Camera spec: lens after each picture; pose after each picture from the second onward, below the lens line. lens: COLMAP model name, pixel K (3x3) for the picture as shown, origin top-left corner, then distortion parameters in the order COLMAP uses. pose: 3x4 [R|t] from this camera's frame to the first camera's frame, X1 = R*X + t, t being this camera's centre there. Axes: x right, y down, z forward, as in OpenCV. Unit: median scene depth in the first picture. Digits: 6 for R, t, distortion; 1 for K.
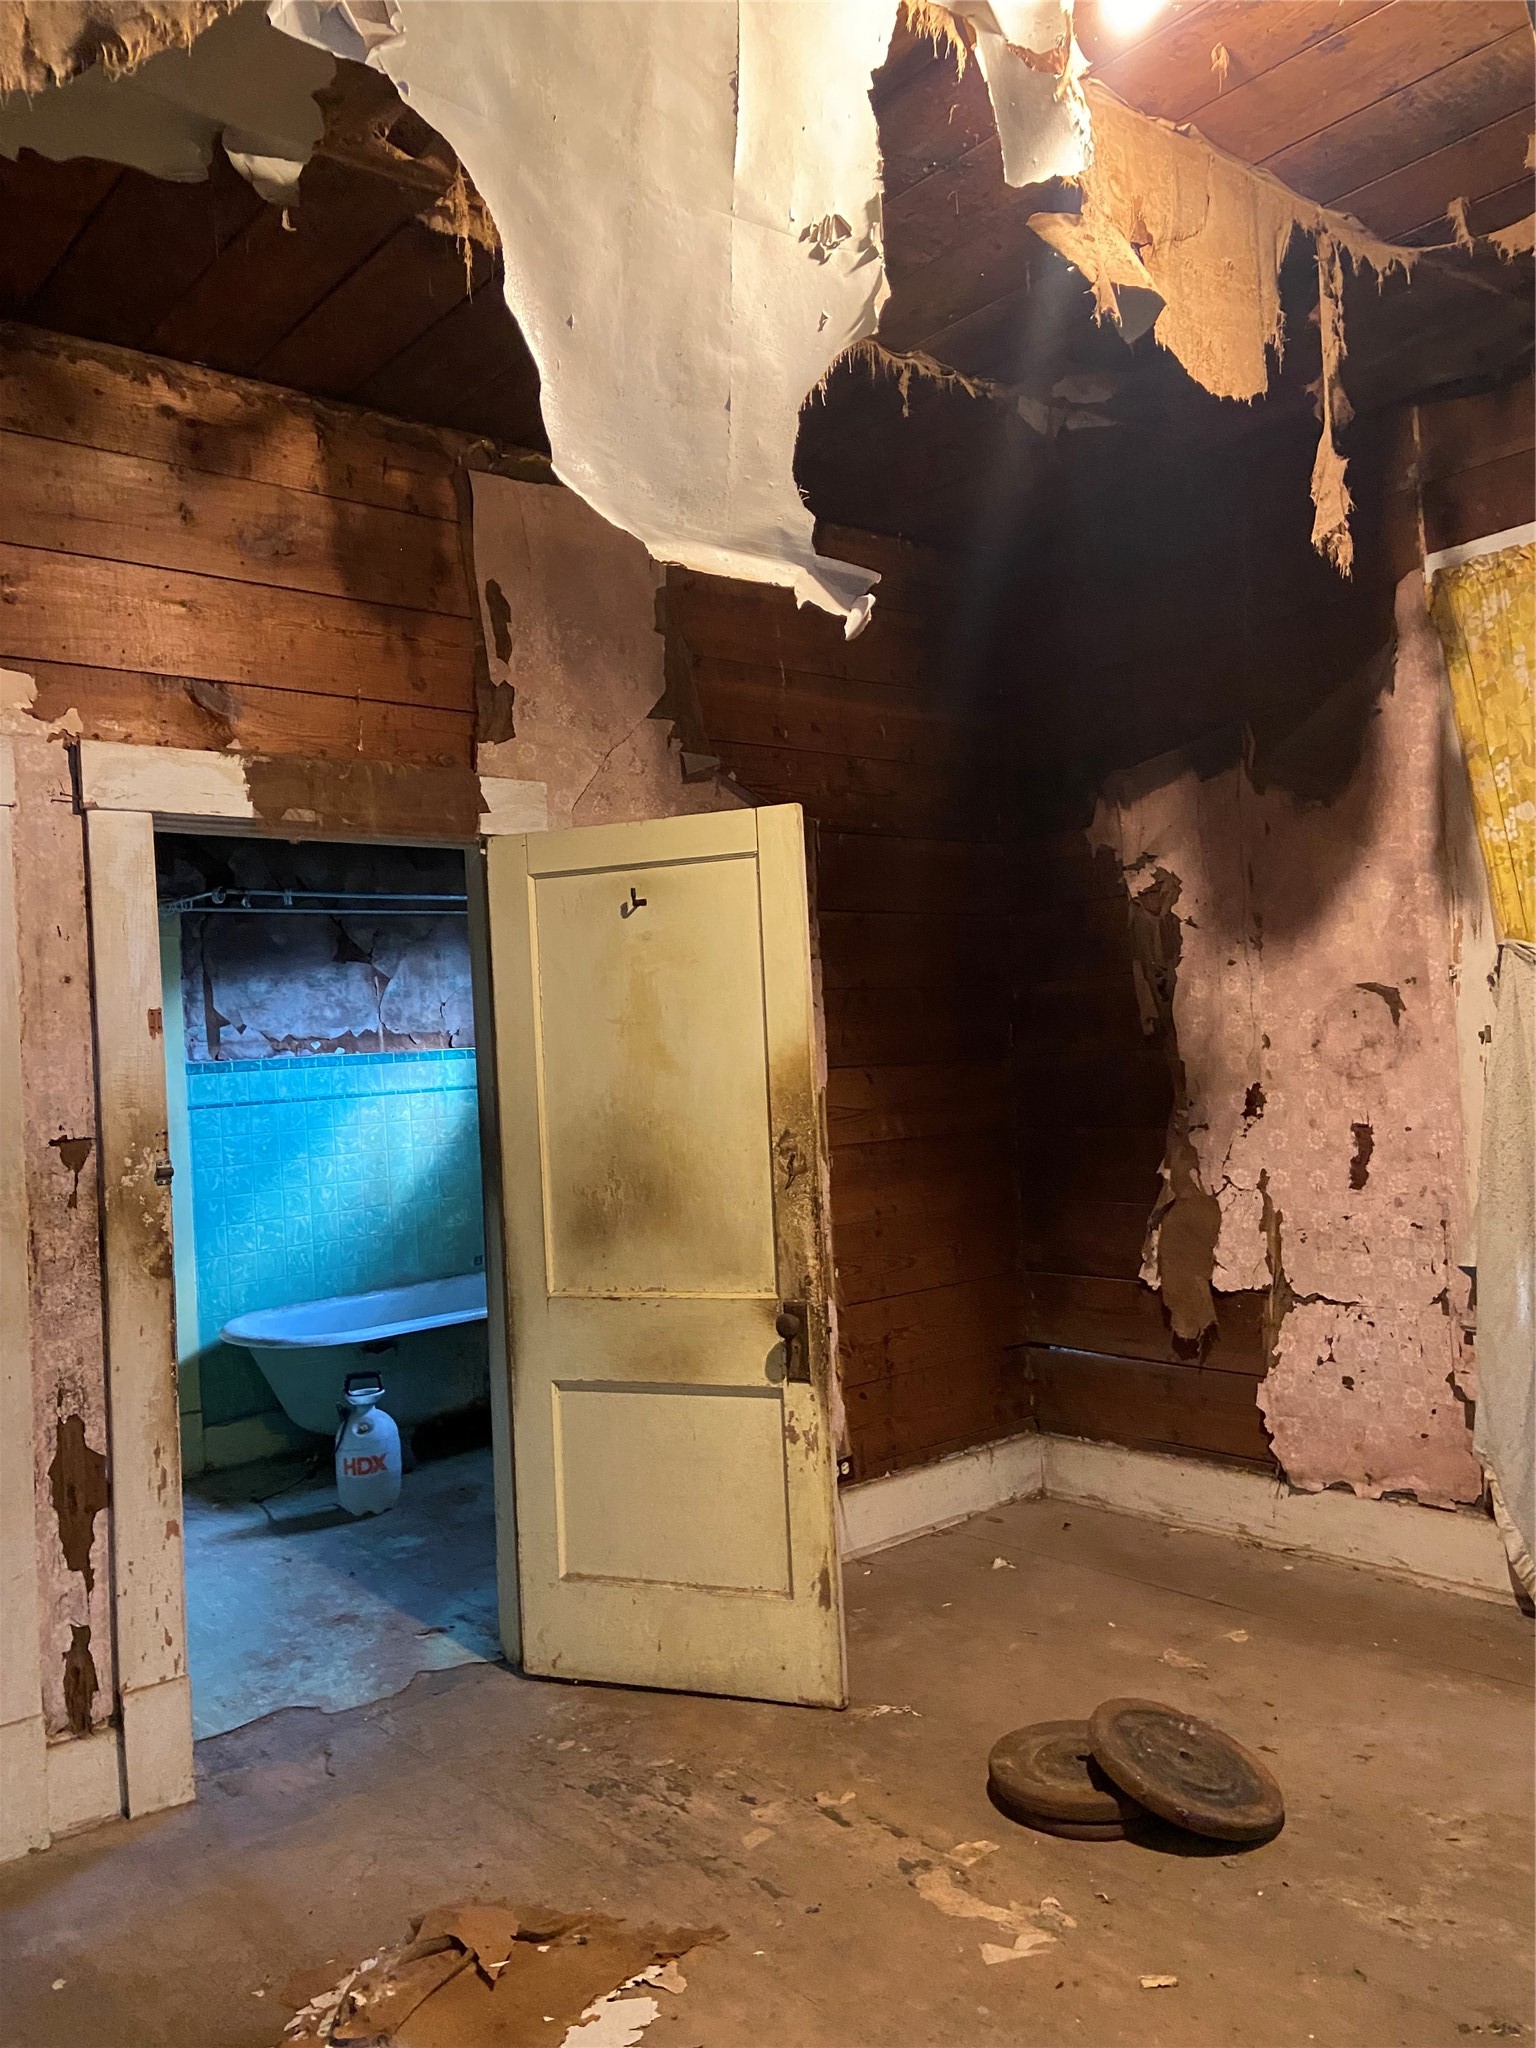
lens RADIAL K [[1542.3, 0, 766.9], [0, 1542.3, 1009.9], [0, 0, 1]] dist [0.116602, -0.138282]
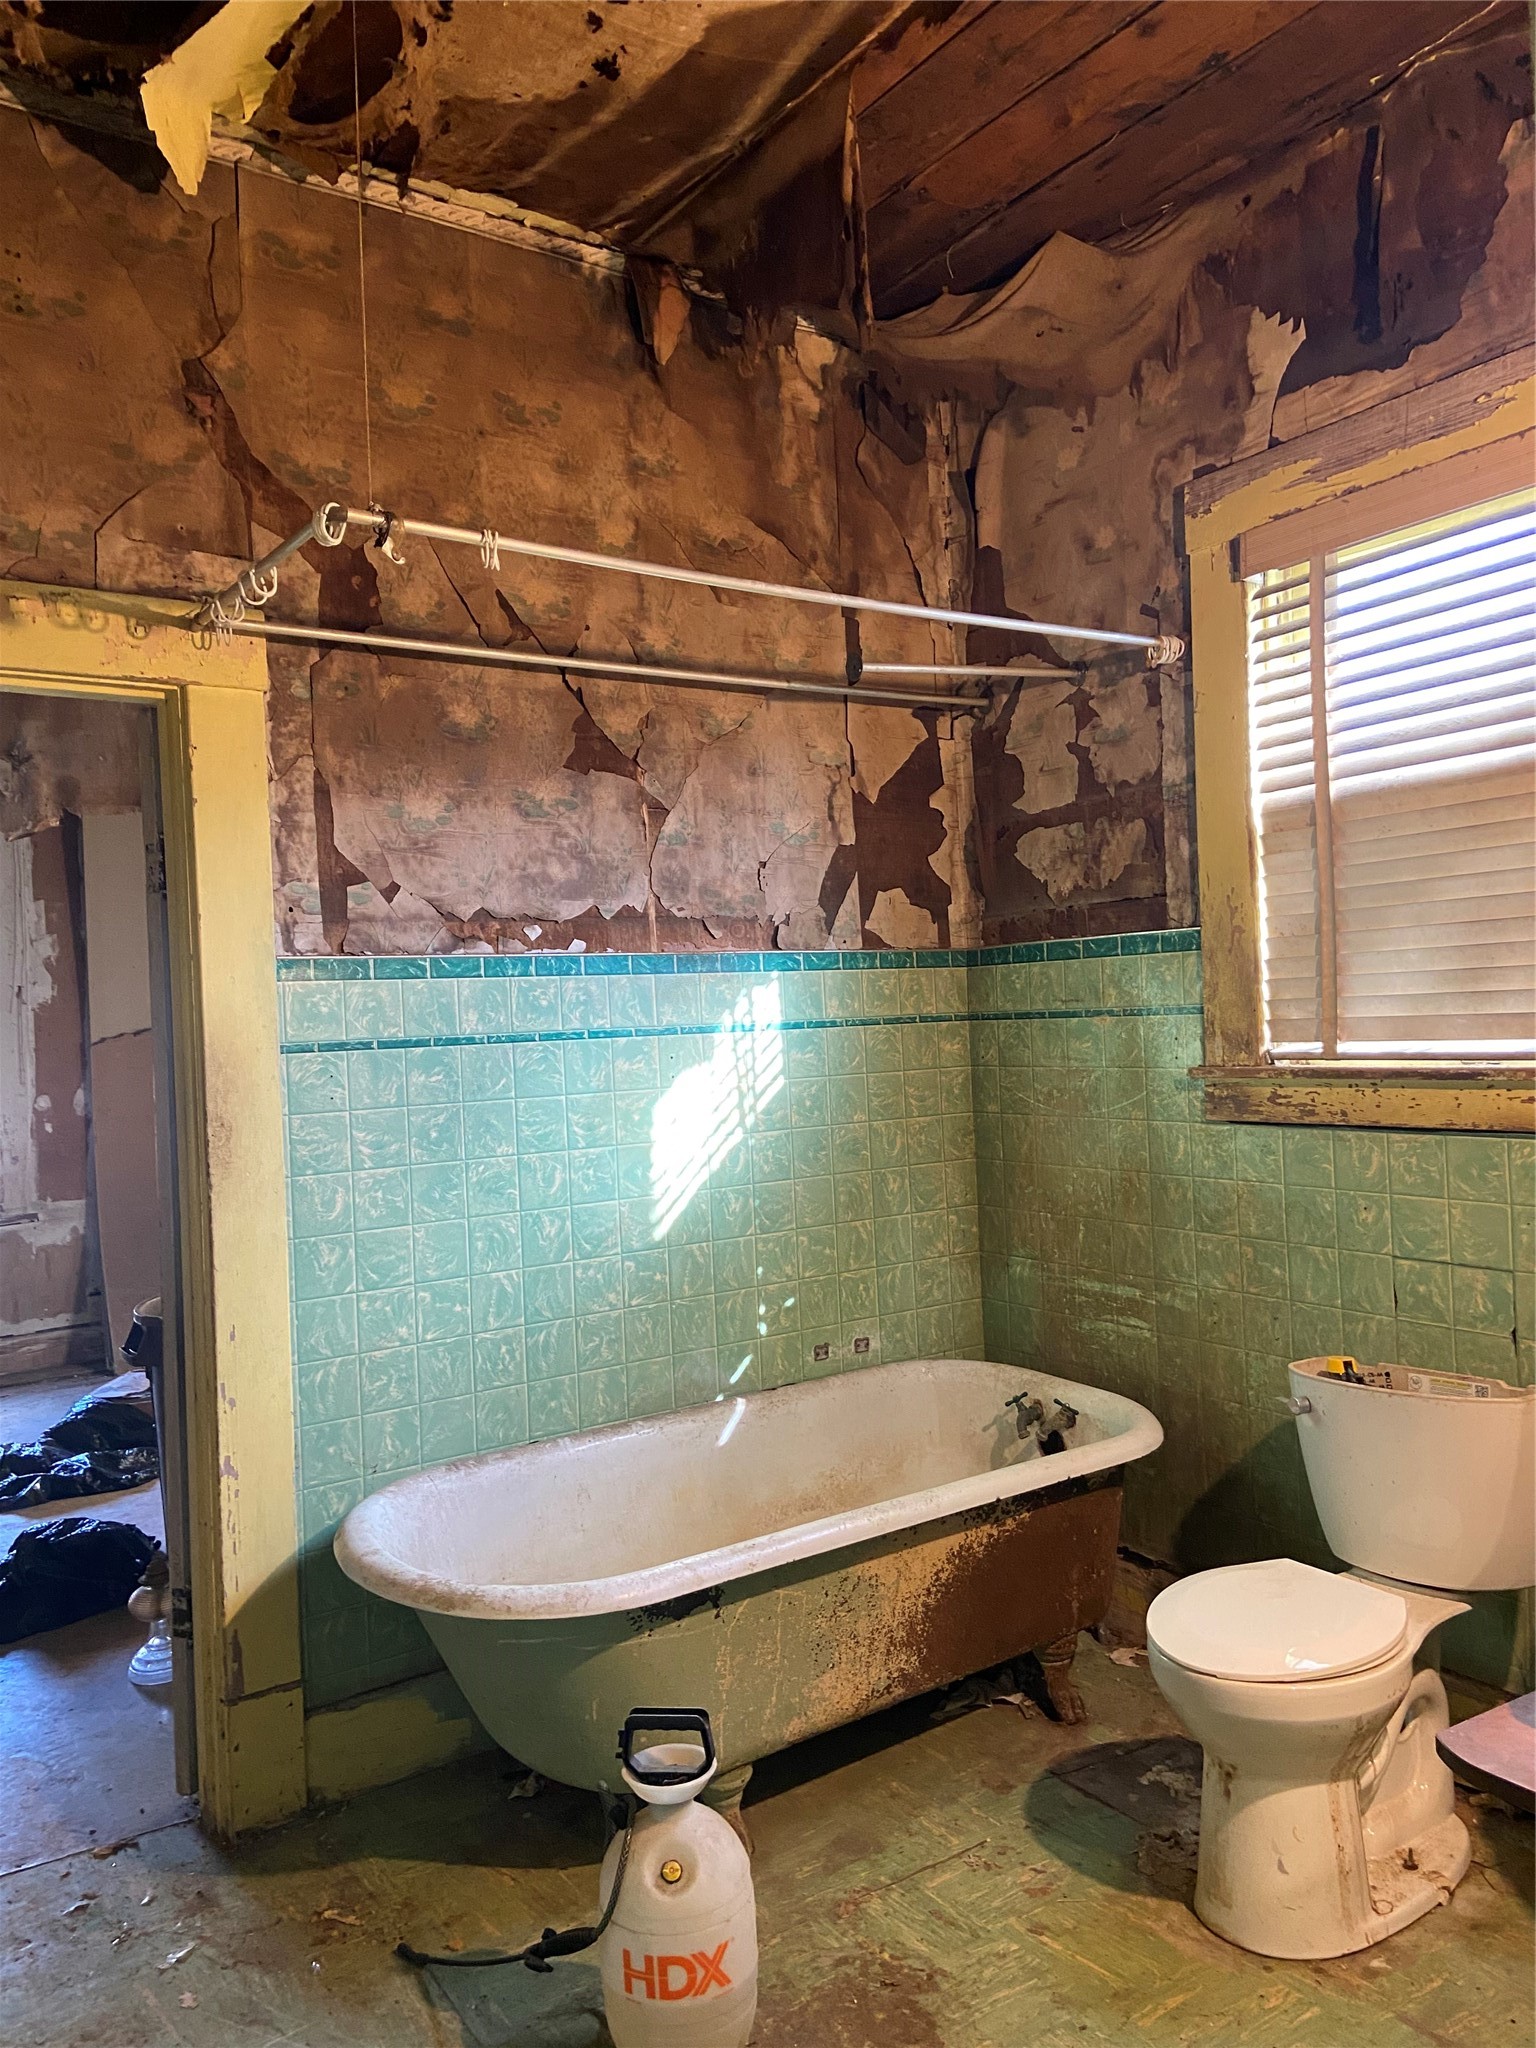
lens RADIAL K [[1542.3, 0, 758.7], [0, 1542.3, 1018.7], [0, 0, 1]] dist [0.116602, -0.138282]
pose [[0.994456, 0.019930, -0.103249, -0.254070], [-0.016508, 0.999289, 0.033895, 0.050265], [0.103851, -0.032002, 0.994078, 0.783848]]
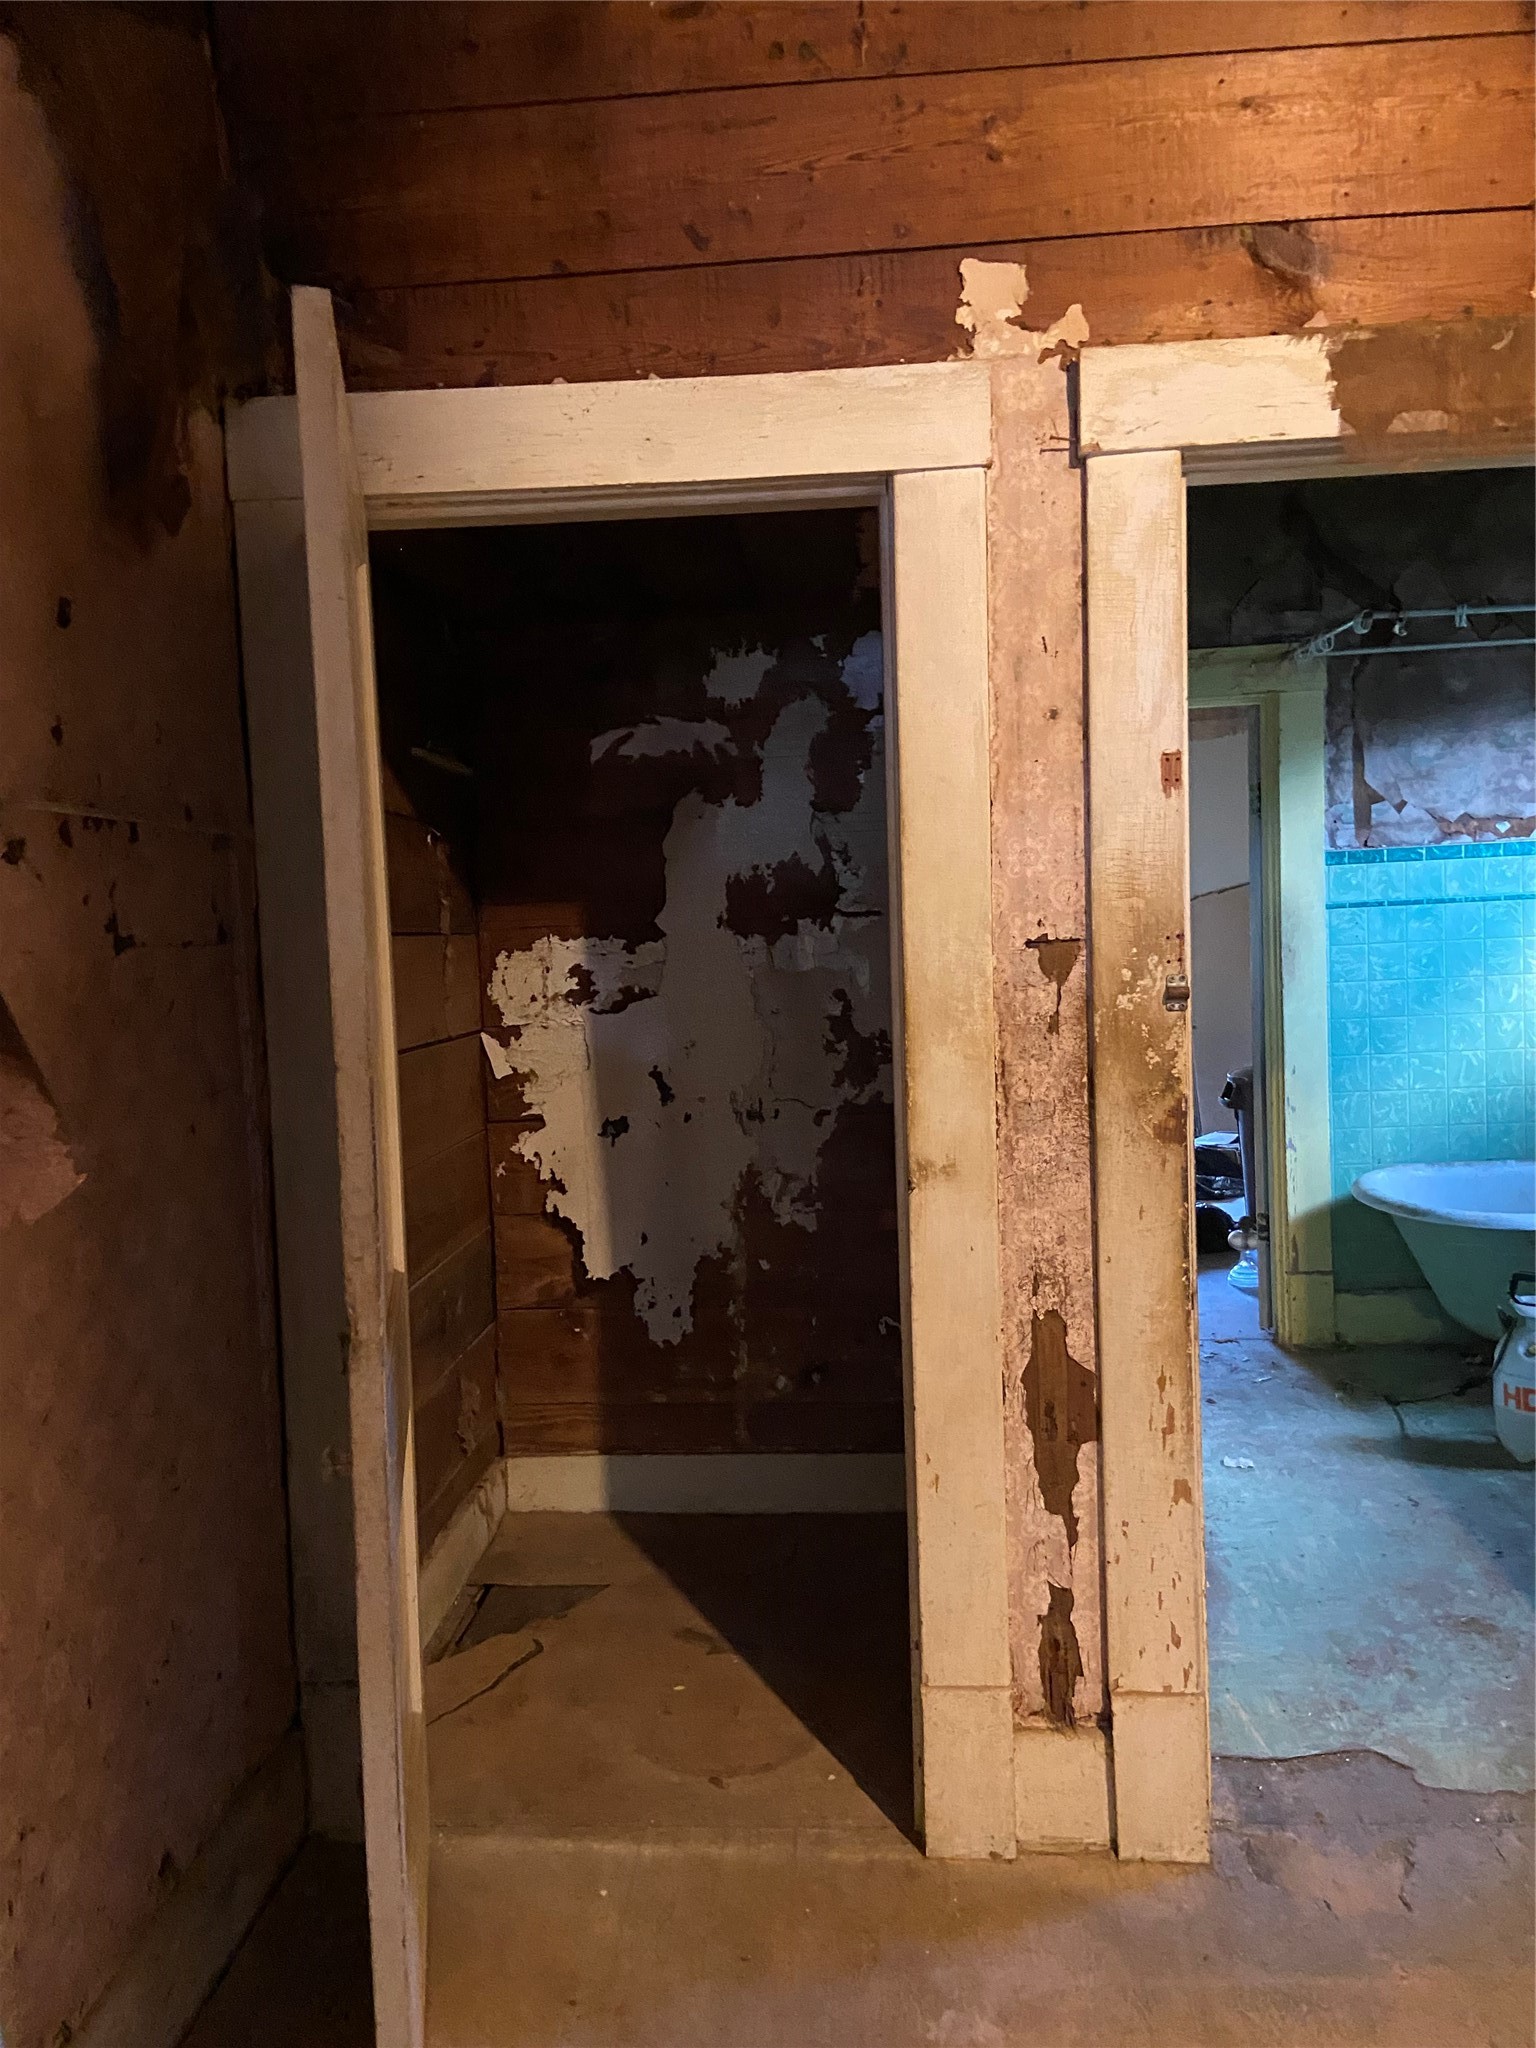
lens RADIAL K [[1542.3, 0, 752.7], [0, 1542.3, 1037.6], [0, 0, 1]] dist [0.116602, -0.138282]
pose [[0.726496, 0.079941, -0.682505, -0.041782], [0.018122, 0.990636, 0.135321, 0.022015], [0.686932, -0.110679, 0.718244, 0.303468]]
